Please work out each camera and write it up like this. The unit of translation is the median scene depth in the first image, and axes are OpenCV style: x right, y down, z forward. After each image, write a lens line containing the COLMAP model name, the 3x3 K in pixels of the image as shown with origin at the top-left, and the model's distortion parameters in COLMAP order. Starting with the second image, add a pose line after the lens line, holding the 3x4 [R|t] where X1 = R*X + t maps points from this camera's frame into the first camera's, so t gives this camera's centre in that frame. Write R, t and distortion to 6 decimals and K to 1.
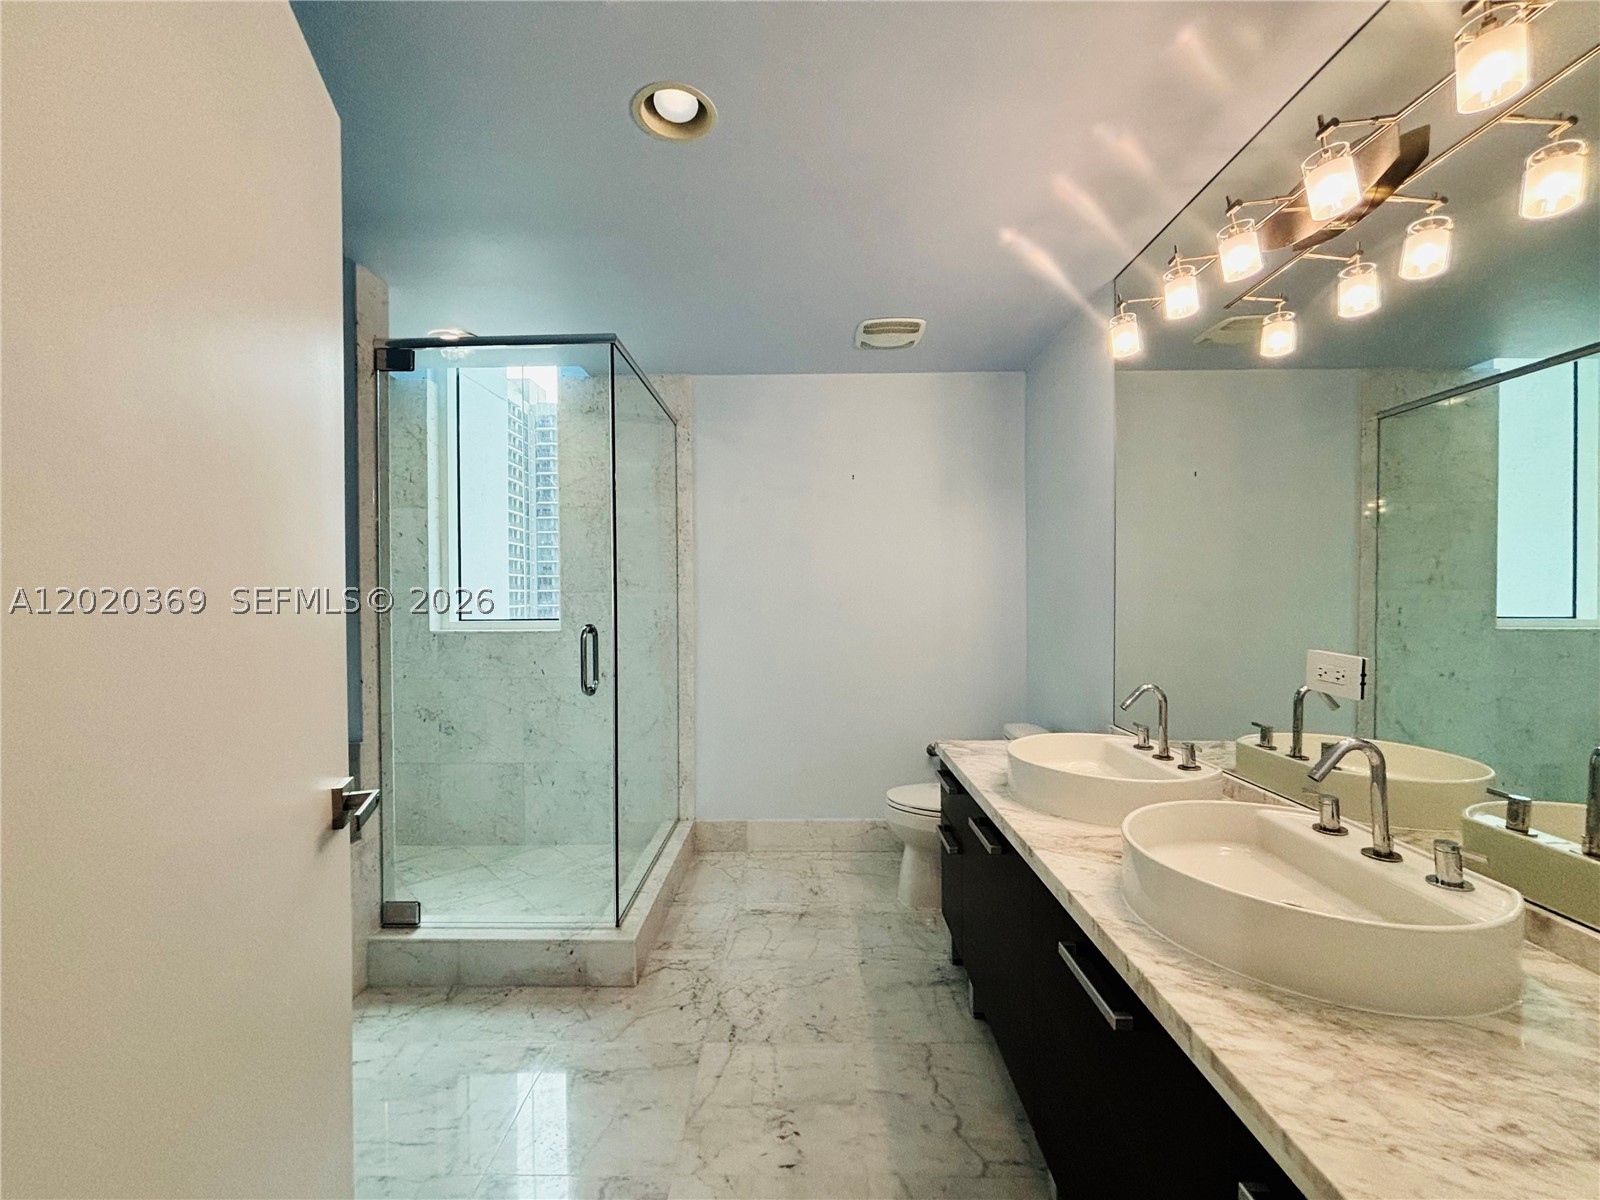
lens RADIAL K [[645.5, 0, 795.8], [0, 645.5, 601.4], [0, 0, 1]] dist [0.000221, 0.000106]
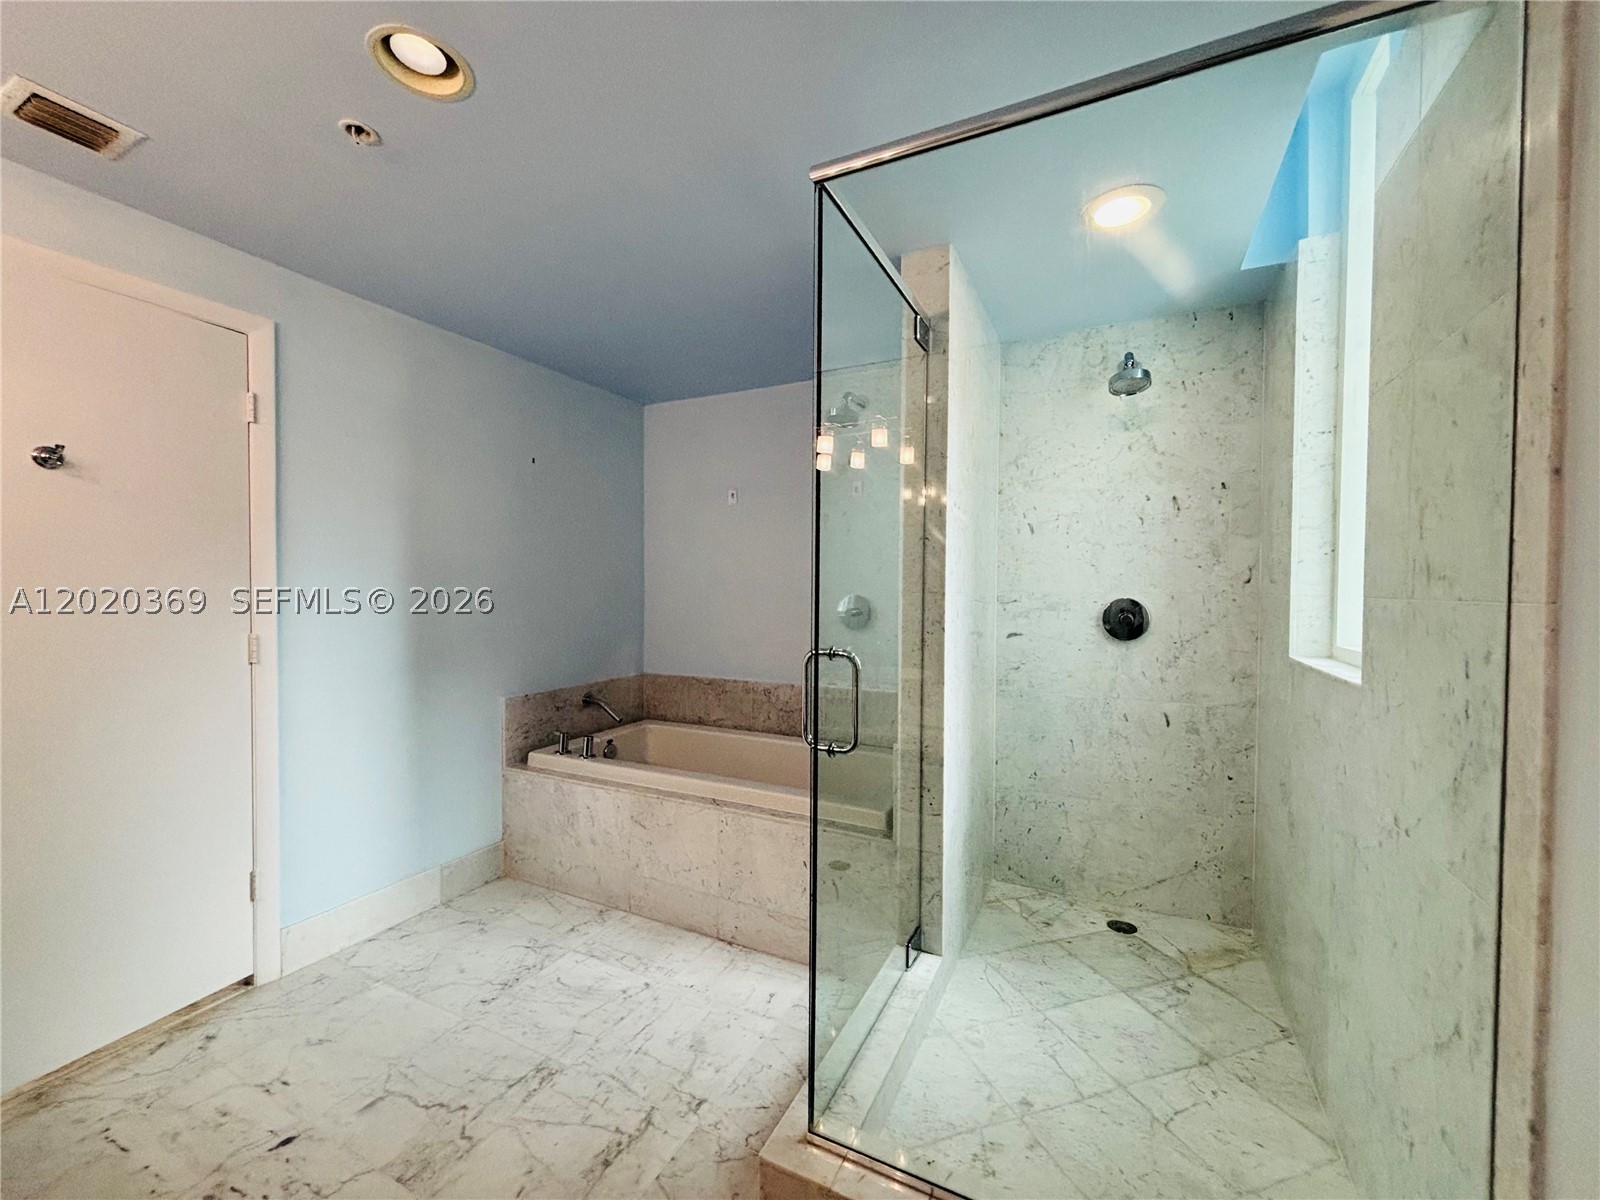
lens RADIAL K [[645.5, 0, 795.8], [0, 645.5, 601.4], [0, 0, 1]] dist [0.000221, 0.000106]
pose [[-0.429622, 0.020913, -0.902767, 0.230714], [-0.016026, 0.999398, 0.030779, -0.023134], [0.902867, 0.027691, -0.429028, 1.042806]]
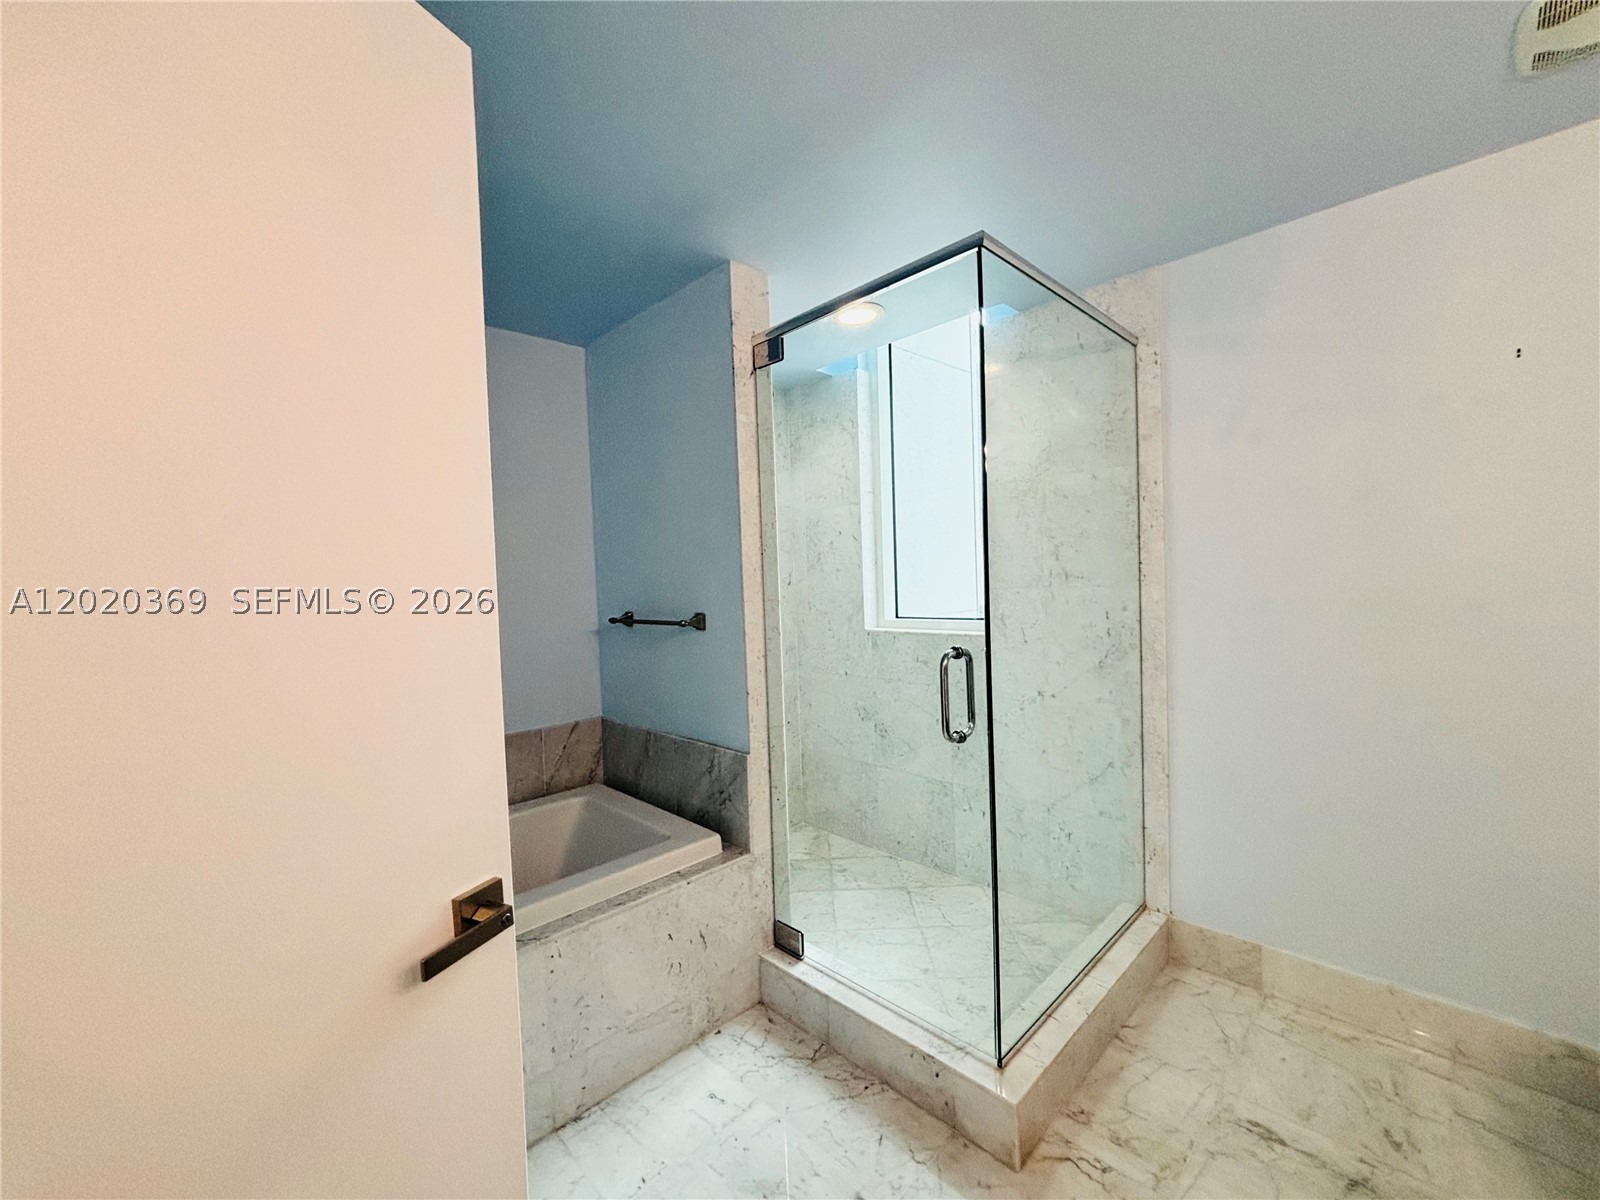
lens RADIAL K [[645.5, 0, 795.8], [0, 645.5, 601.4], [0, 0, 1]] dist [0.000221, 0.000106]
pose [[0.708816, 0.002520, -0.705389, 0.057391], [0.025352, 0.999257, 0.029044, -0.034372], [0.704938, -0.038470, 0.708225, 0.296112]]
